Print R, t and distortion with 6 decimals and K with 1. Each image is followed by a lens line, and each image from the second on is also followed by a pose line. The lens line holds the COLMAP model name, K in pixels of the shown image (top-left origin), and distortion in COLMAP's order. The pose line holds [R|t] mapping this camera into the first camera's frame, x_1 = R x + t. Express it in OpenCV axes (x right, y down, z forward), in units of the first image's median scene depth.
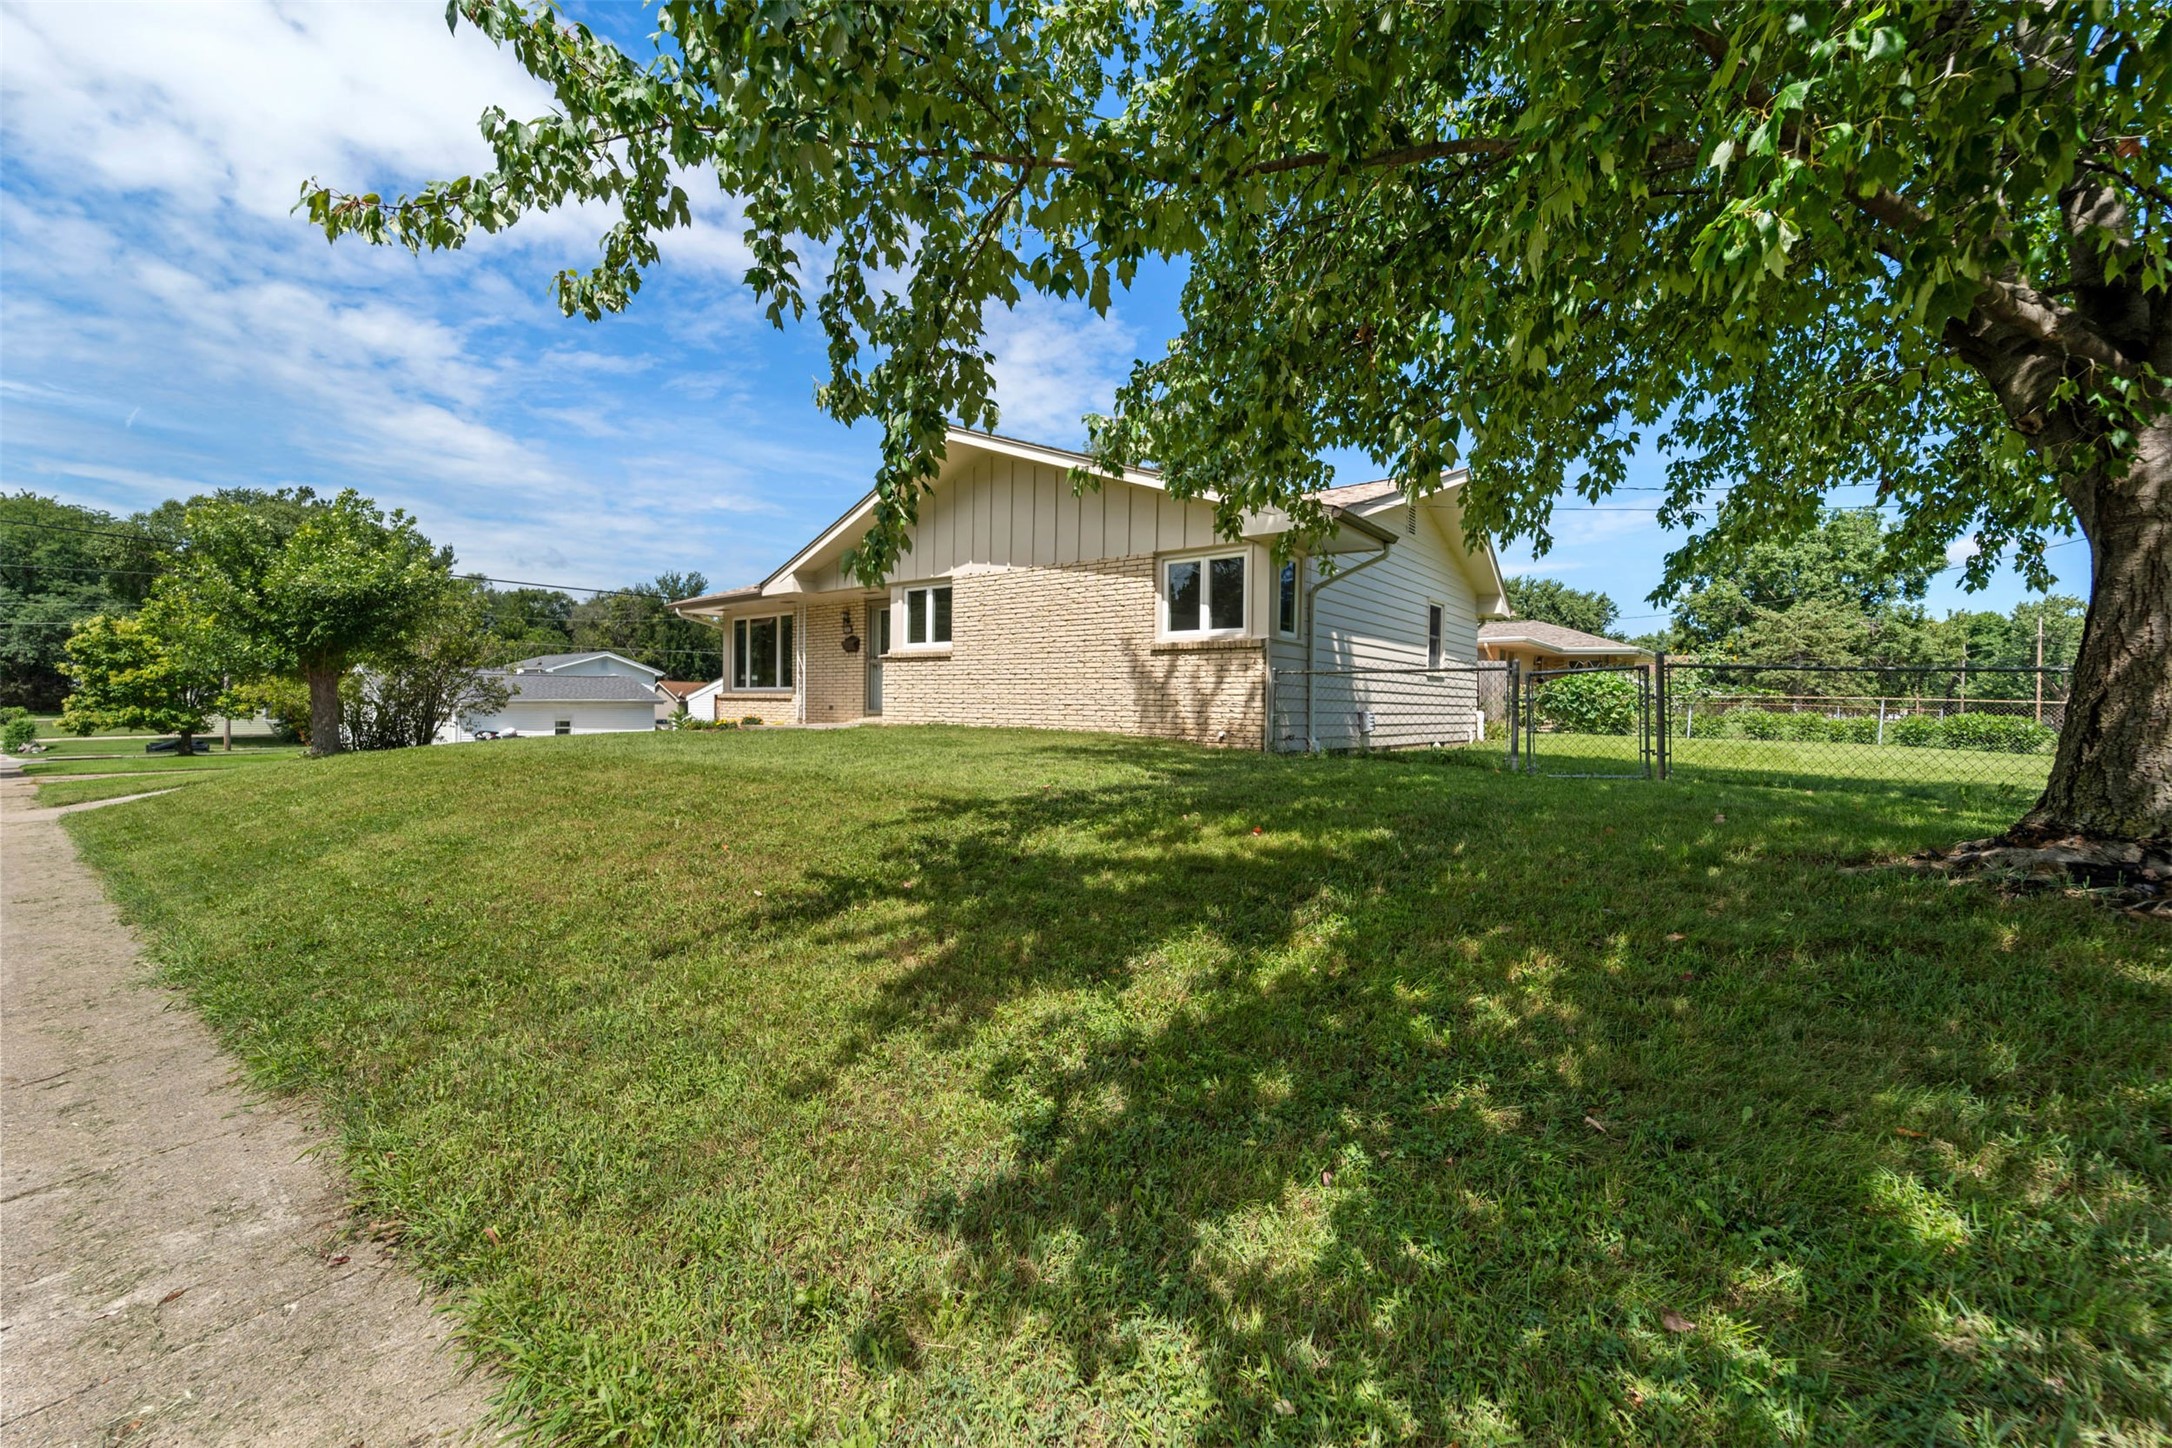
lens RADIAL K [[865.4, 0, 1098.1], [0, 865.4, 719.5], [0, 0, 1]] dist [-0.000715, -0.000161]
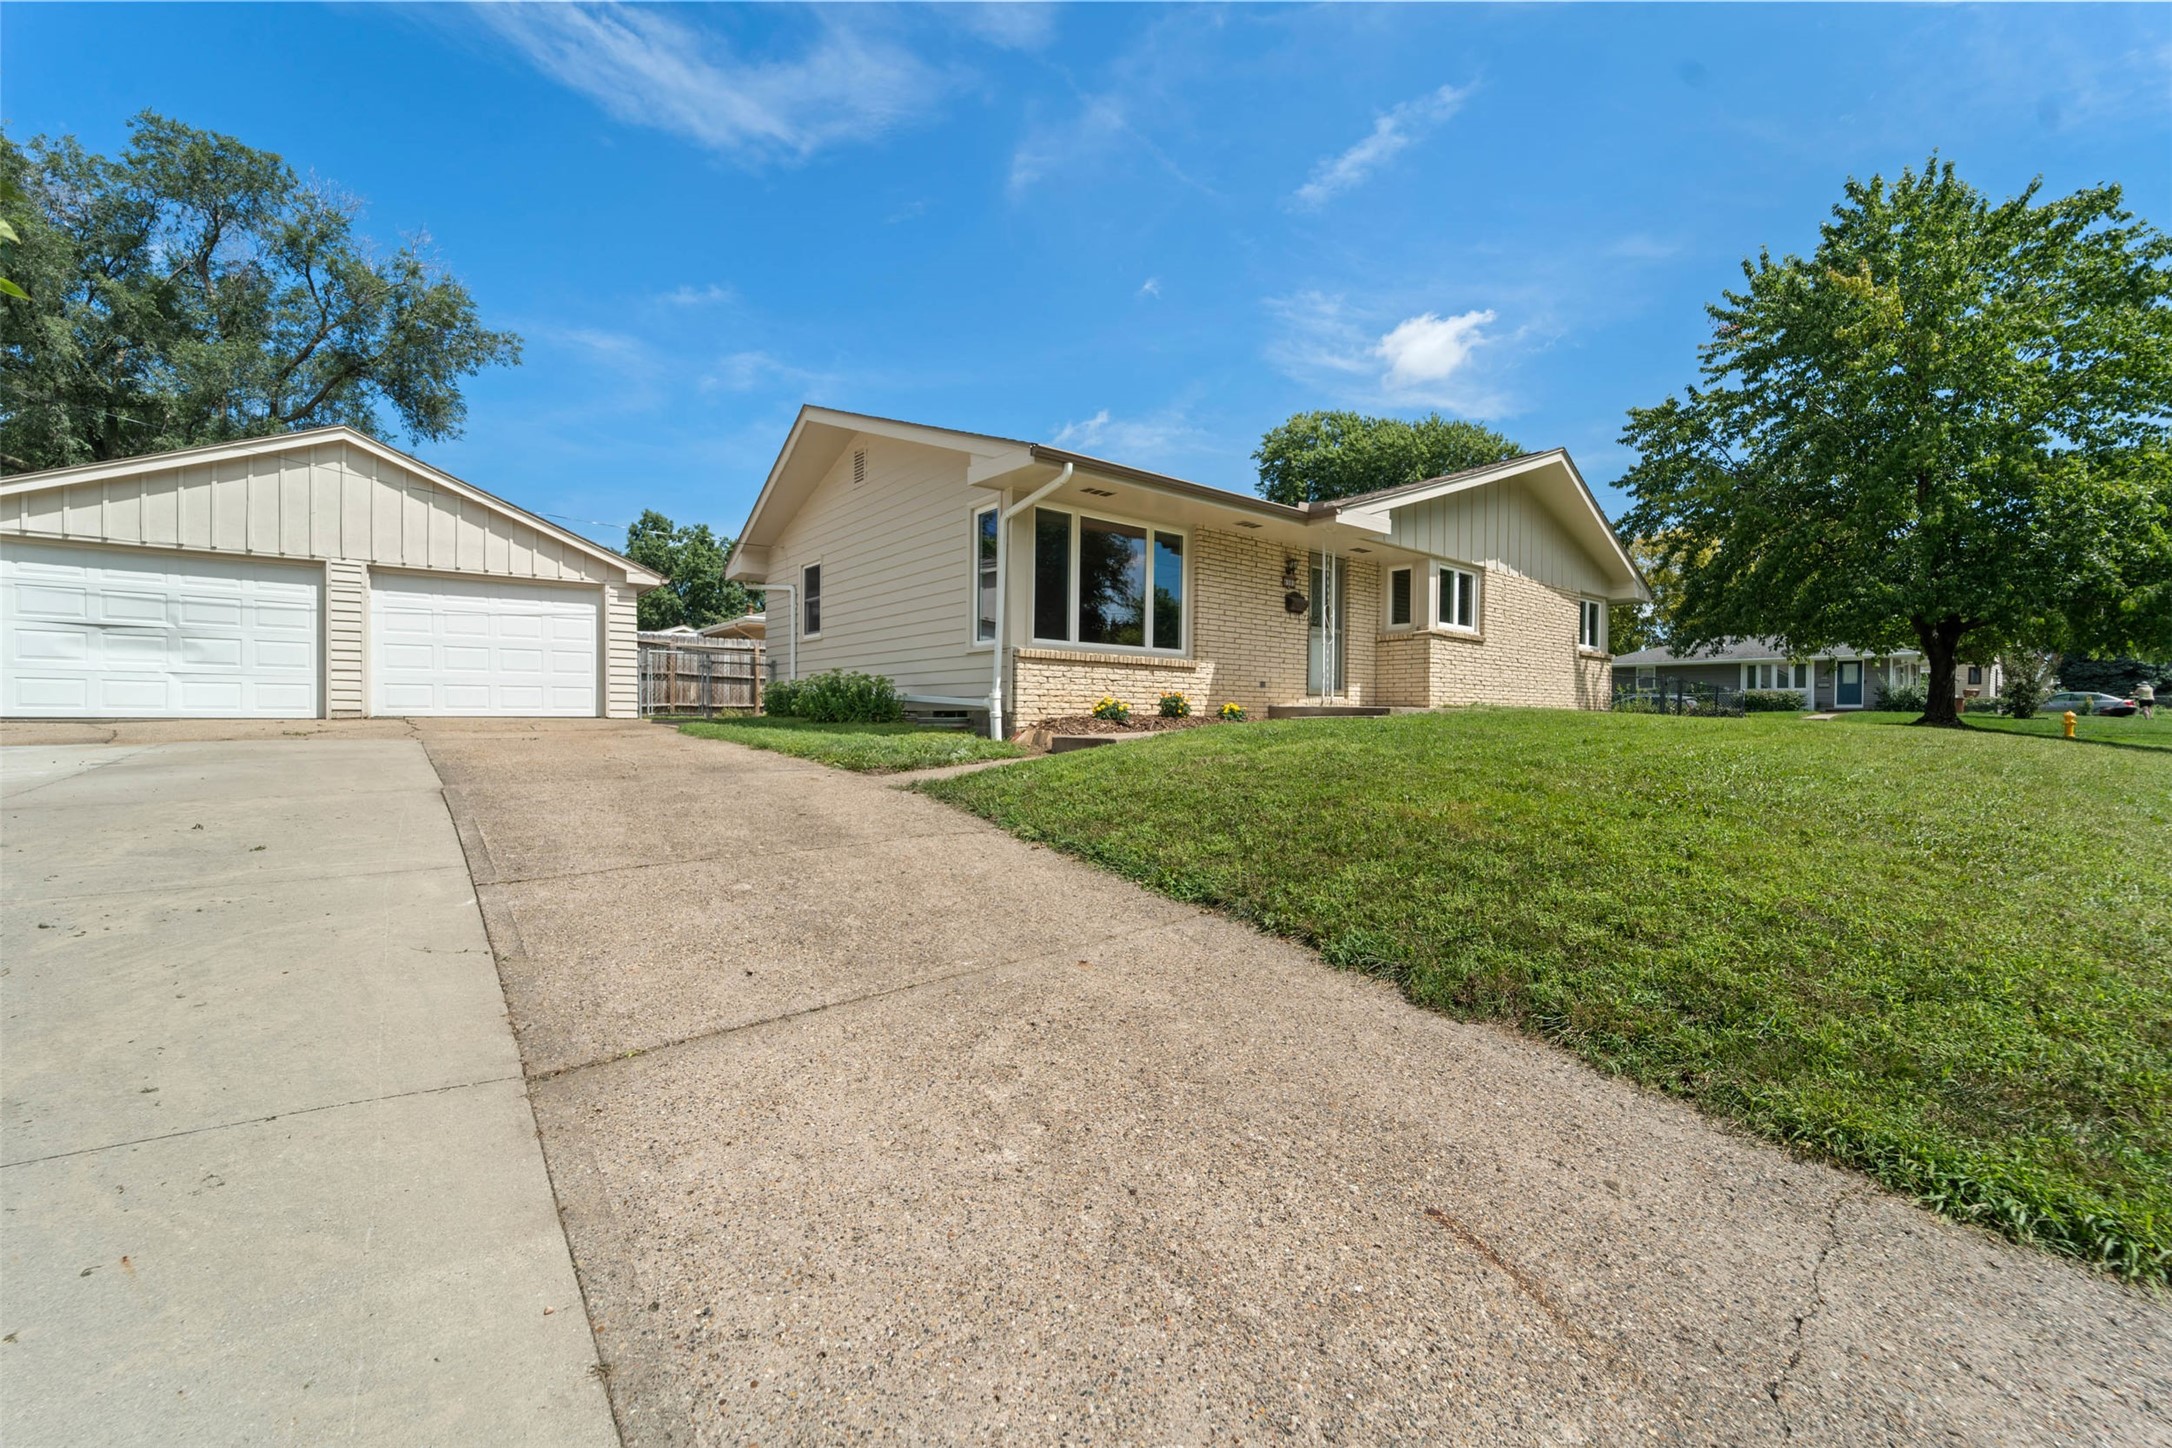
lens RADIAL K [[865.4, 0, 1098.1], [0, 865.4, 719.5], [0, 0, 1]] dist [-0.000715, -0.000161]
pose [[0.184340, -0.007949, 0.982830, -1.266325], [0.015096, 0.999872, 0.005256, 0.012014], [-0.982747, 0.013868, 0.184436, 1.211136]]
